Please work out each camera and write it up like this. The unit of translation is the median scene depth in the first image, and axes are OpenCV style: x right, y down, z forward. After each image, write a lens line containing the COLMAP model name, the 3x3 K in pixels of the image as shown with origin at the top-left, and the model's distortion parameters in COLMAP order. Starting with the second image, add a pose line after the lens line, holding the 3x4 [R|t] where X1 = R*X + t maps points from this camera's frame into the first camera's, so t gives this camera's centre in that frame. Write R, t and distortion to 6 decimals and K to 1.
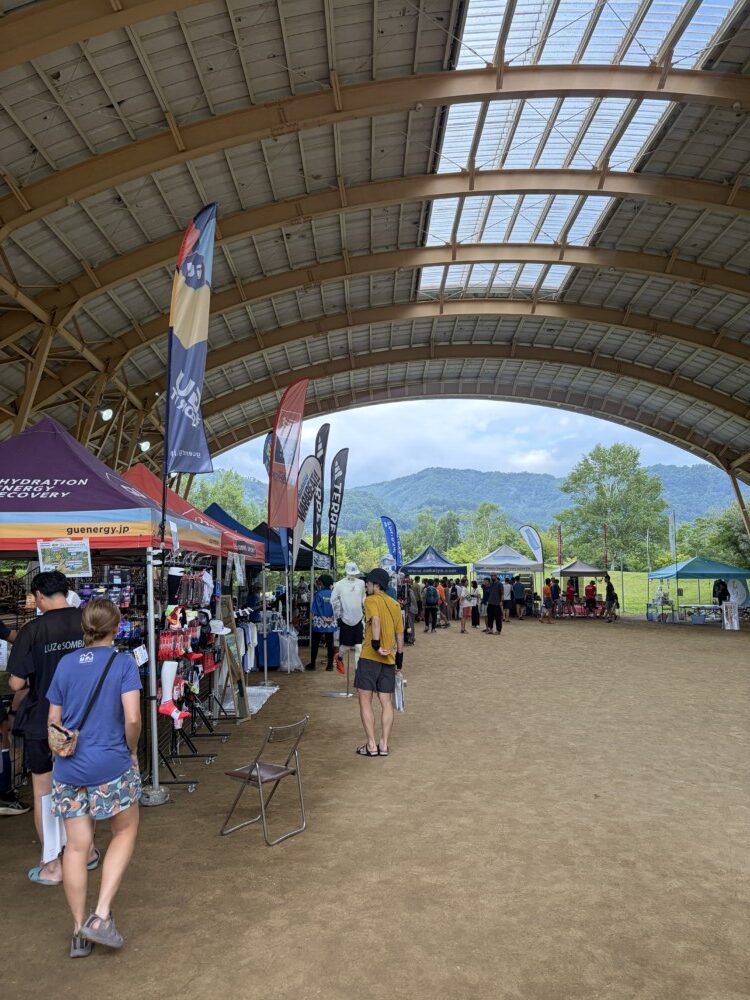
lens RADIAL K [[755.2, 0, 375.0], [0, 755.2, 500.0], [0, 0, 1]] dist [0.064508, -0.096639]
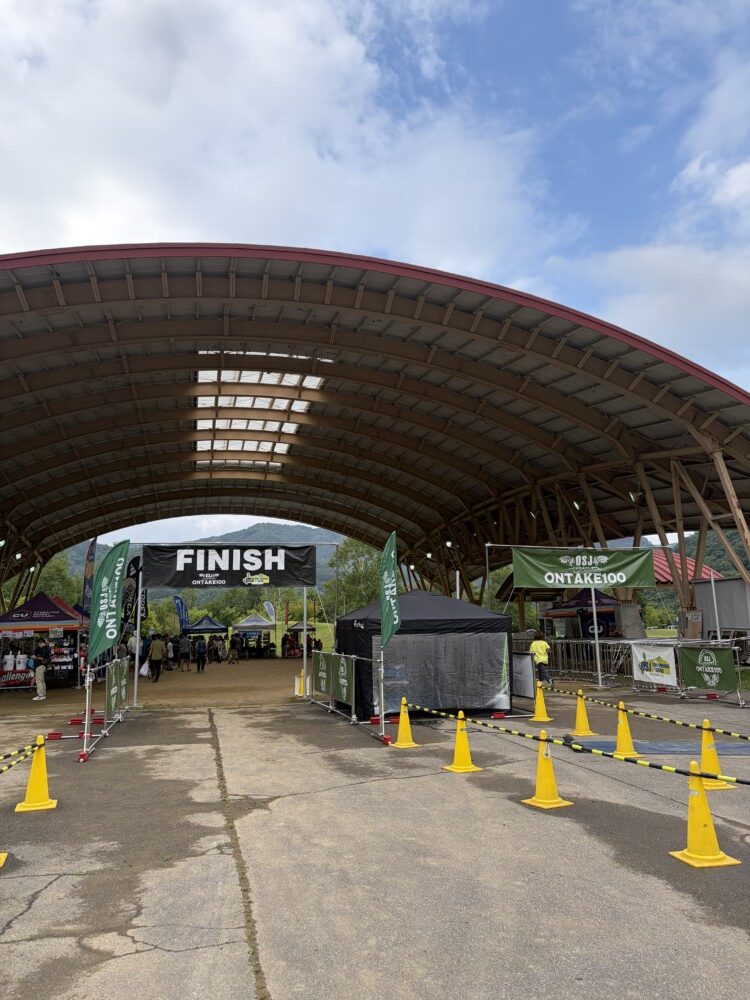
lens RADIAL K [[755.2, 0, 375.0], [0, 755.2, 500.0], [0, 0, 1]] dist [0.064508, -0.096639]
pose [[0.975521, 0.017837, 0.219180, 0.074512], [-0.001777, 0.997312, -0.073255, -0.072318], [-0.219897, 0.071073, 0.972930, -0.731790]]
